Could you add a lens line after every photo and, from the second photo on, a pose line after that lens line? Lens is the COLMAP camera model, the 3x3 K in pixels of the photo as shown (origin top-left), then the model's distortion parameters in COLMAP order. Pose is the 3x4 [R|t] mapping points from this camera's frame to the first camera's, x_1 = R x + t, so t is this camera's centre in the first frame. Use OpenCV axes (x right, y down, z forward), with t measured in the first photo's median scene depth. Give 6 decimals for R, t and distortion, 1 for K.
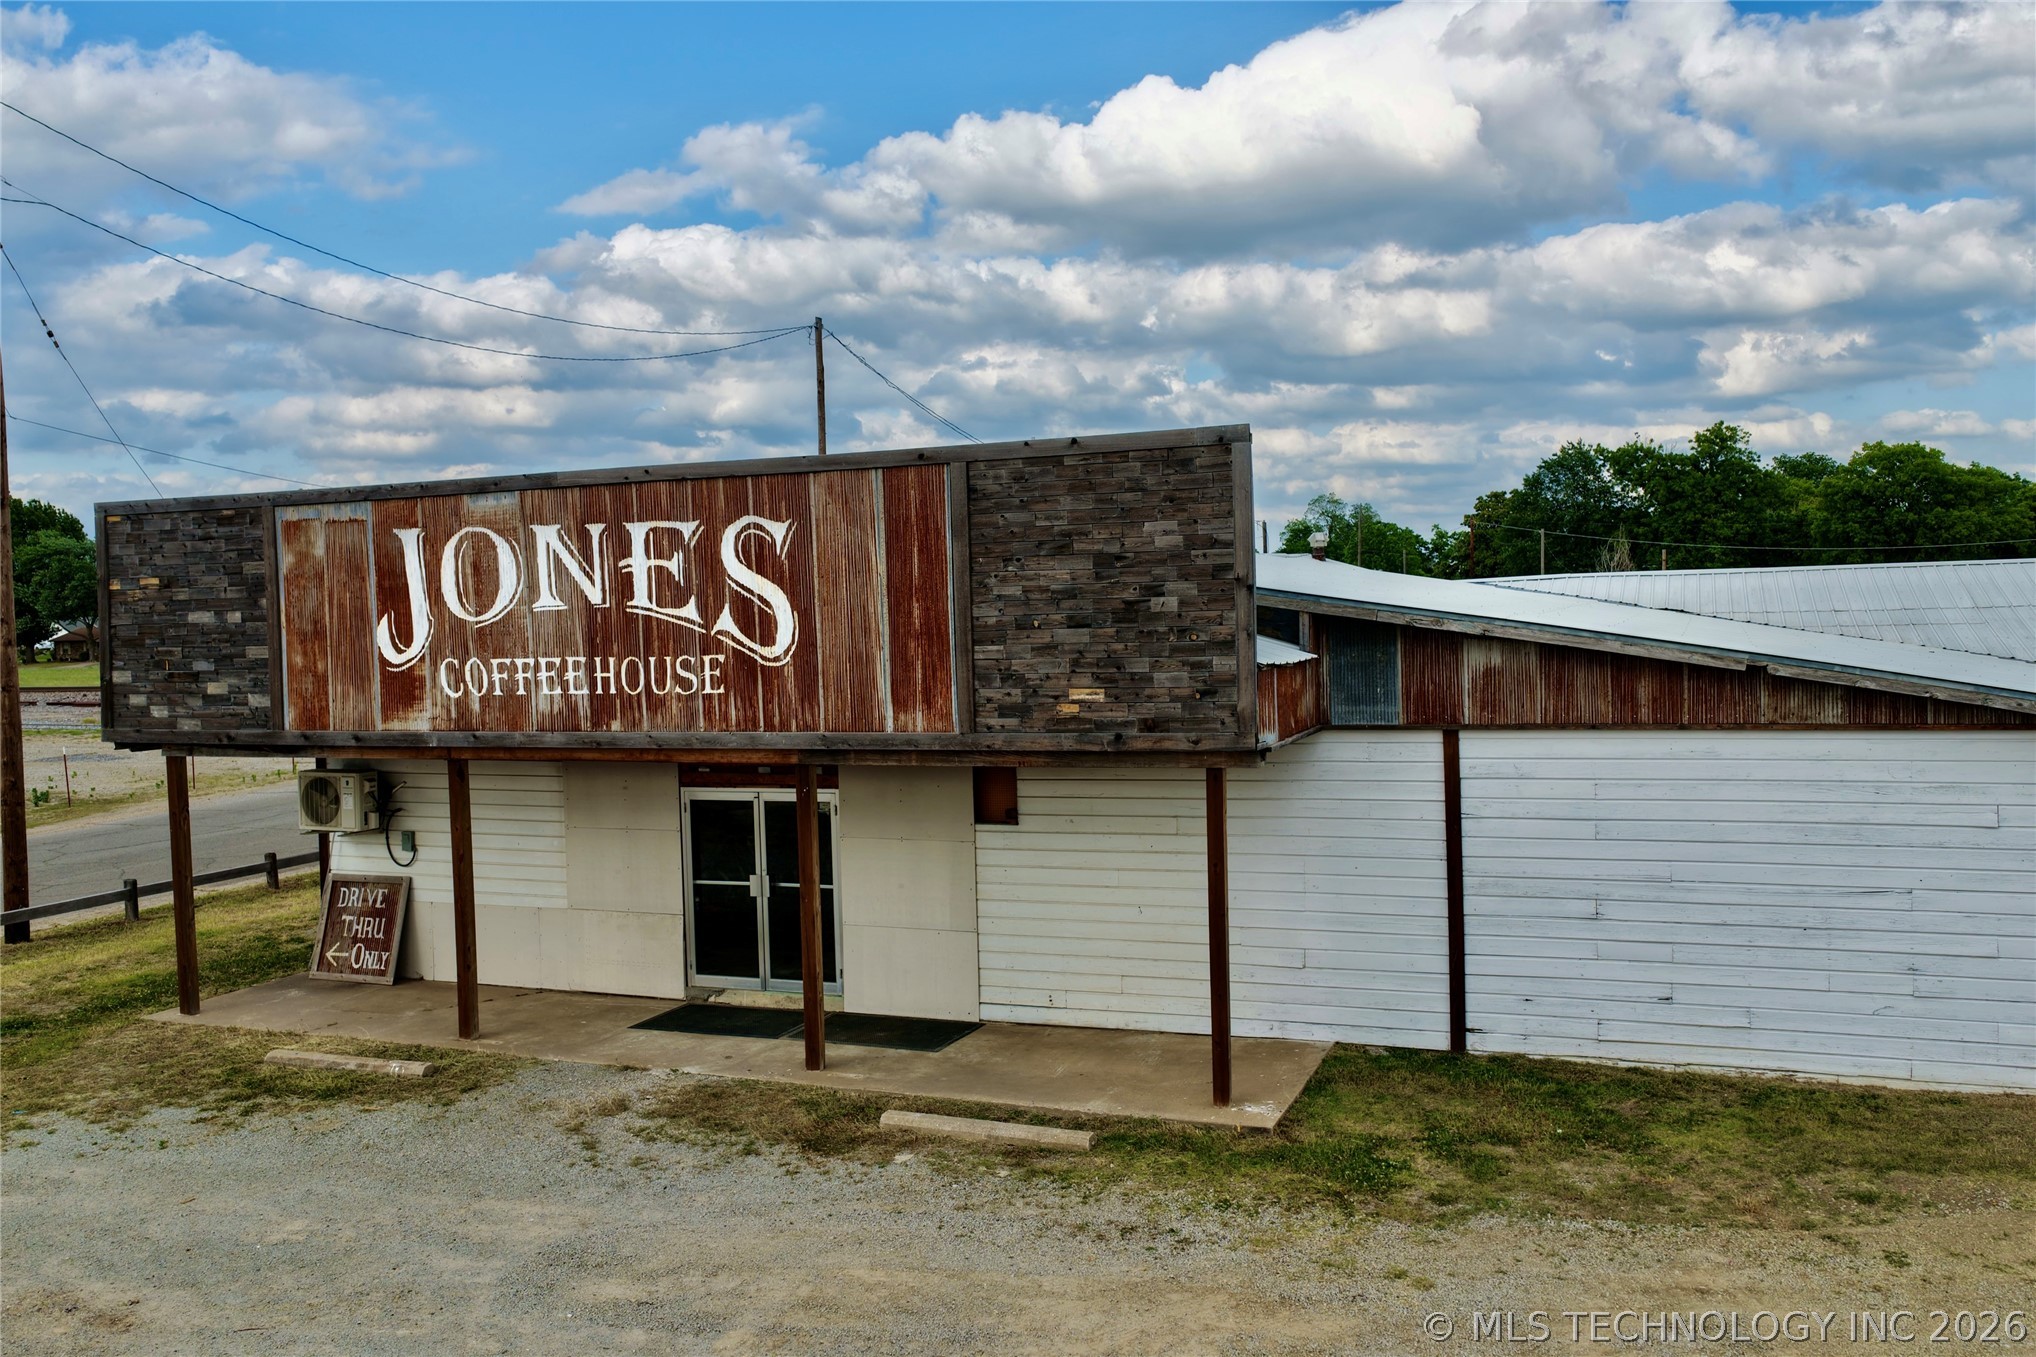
lens RADIAL K [[1675.2, 0, 1034.2], [0, 1675.2, 677.4], [0, 0, 1]] dist [0.004096, 0.004426]
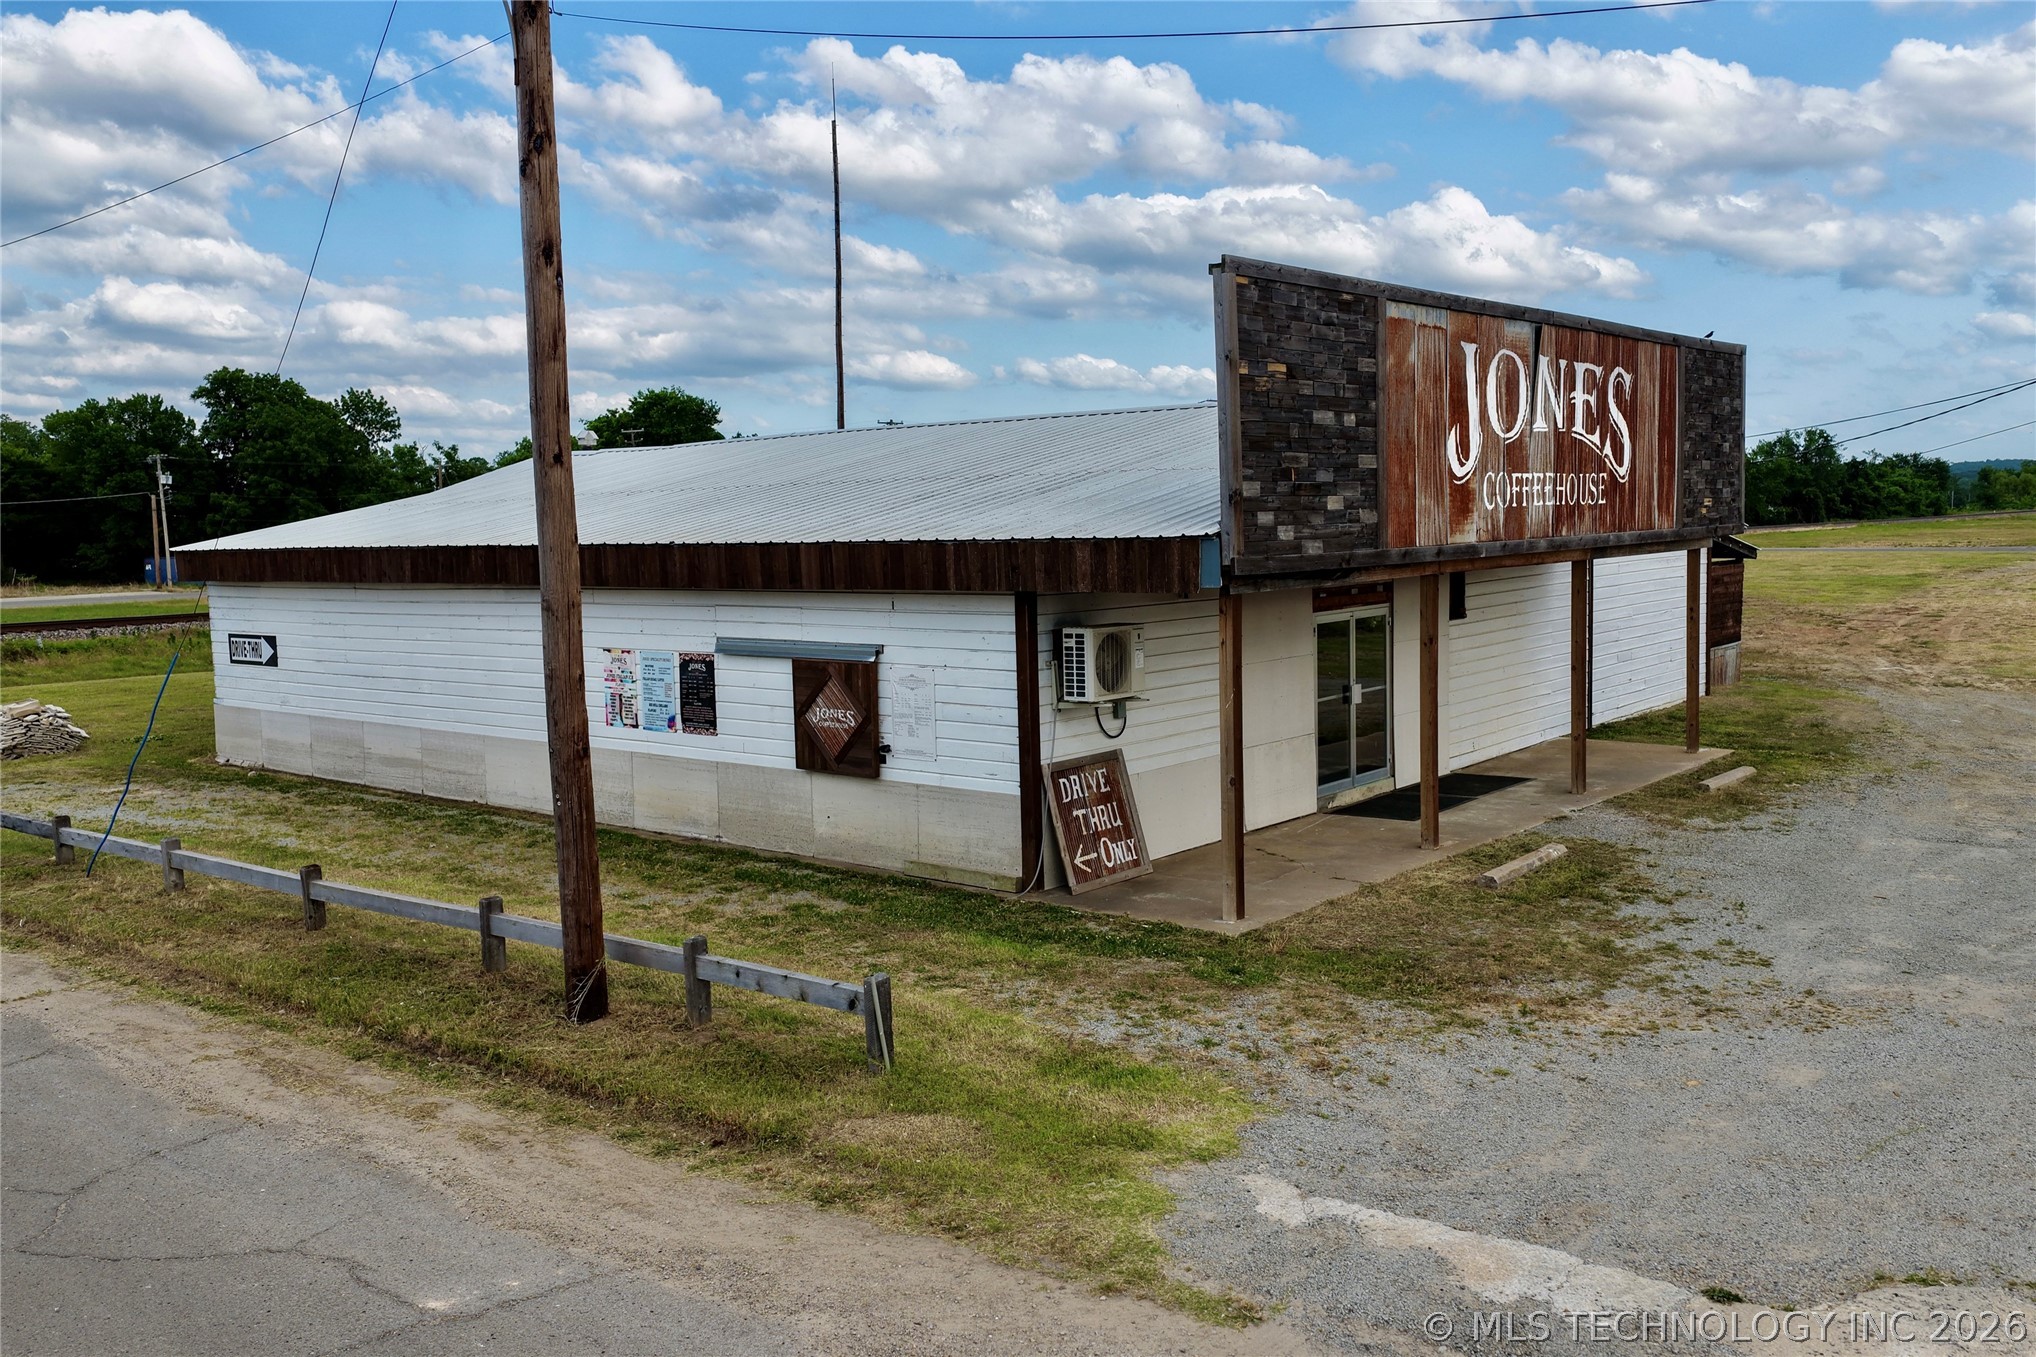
lens RADIAL K [[1675.2, 0, 1034.2], [0, 1675.2, 677.4], [0, 0, 1]] dist [0.004096, 0.004426]
pose [[0.306687, -0.073134, 0.948996, -1.362934], [0.061036, 0.996503, 0.057071, 0.037334], [-0.949851, 0.040420, 0.310079, 0.896027]]
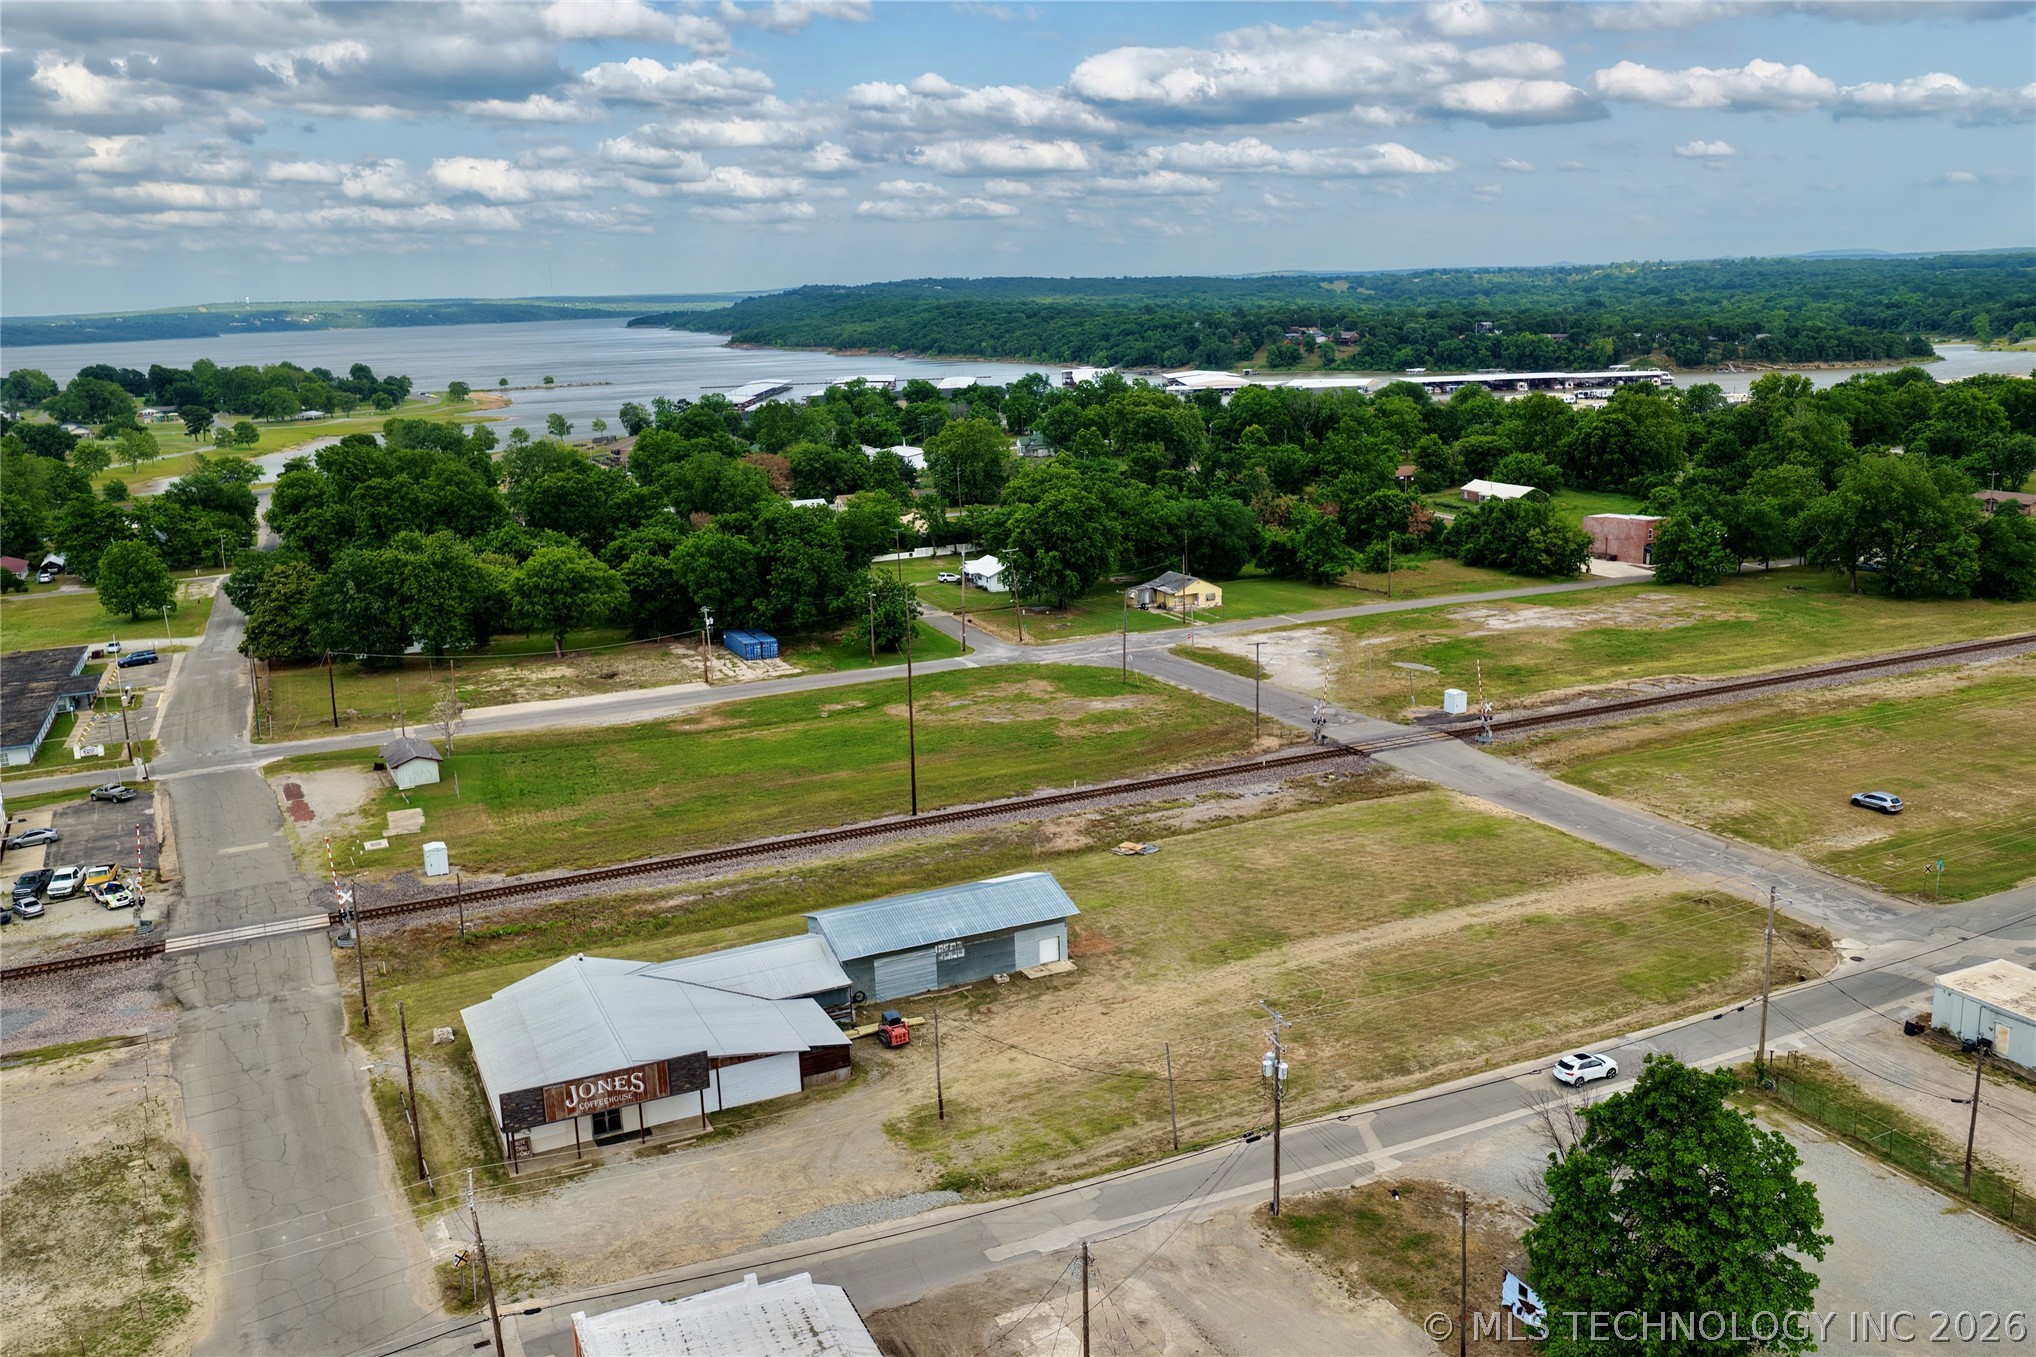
lens RADIAL K [[1675.2, 0, 1034.2], [0, 1675.2, 677.4], [0, 0, 1]] dist [0.004096, 0.004426]
pose [[0.676294, -0.154742, 0.720195, -3.314481], [0.044163, 0.984446, 0.170048, -2.458217], [-0.735306, -0.083197, 0.672609, -4.152044]]
